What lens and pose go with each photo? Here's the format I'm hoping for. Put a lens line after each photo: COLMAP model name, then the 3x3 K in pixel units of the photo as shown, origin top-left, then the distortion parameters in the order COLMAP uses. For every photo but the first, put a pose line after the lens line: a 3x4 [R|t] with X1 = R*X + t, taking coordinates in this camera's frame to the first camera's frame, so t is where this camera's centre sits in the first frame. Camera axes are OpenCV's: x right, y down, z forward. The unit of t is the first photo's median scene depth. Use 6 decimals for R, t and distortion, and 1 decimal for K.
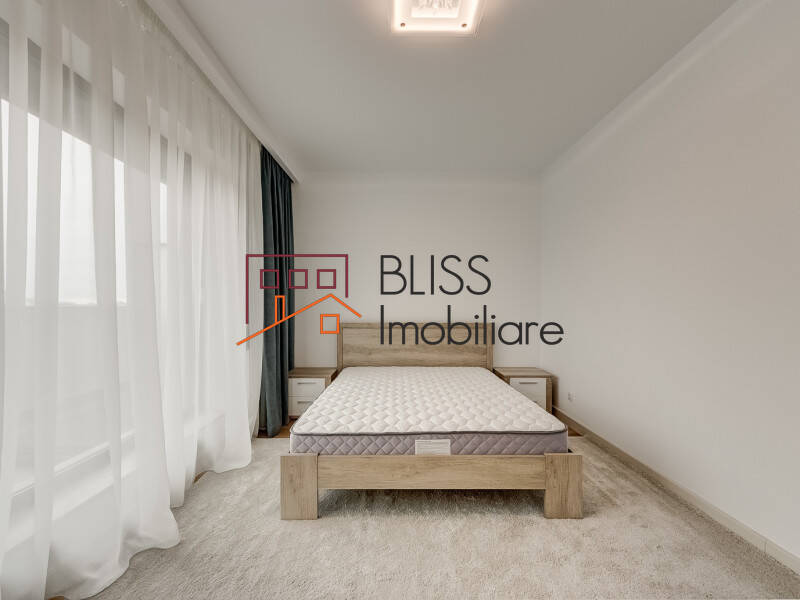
lens RADIAL K [[341.7, 0, 404.9], [0, 341.7, 311.0], [0, 0, 1]] dist [0.006770, -0.003535]
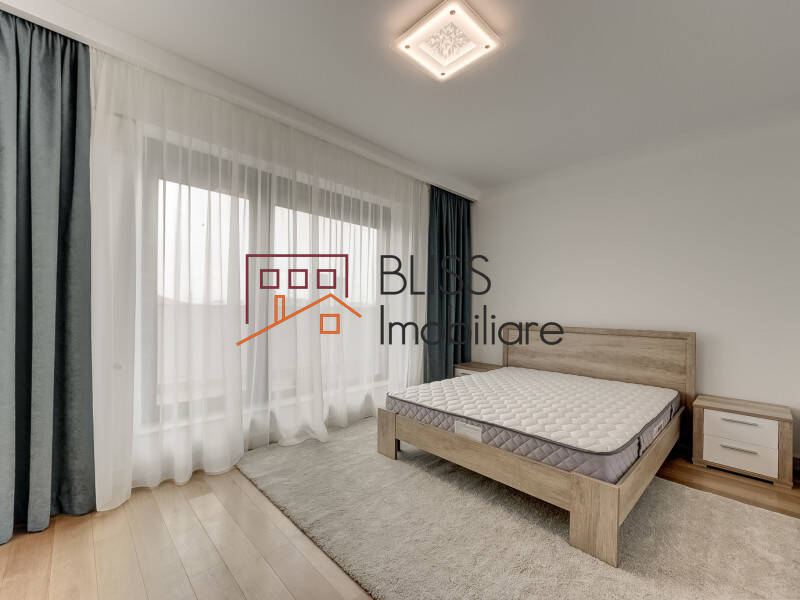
lens RADIAL K [[341.7, 0, 406.5], [0, 341.7, 312.1], [0, 0, 1]] dist [0.006770, -0.003535]
pose [[0.685176, 0.009405, -0.728317, 0.736141], [-0.021574, 0.999740, -0.007387, 0.022254], [0.728058, 0.020774, 0.685201, 0.078287]]
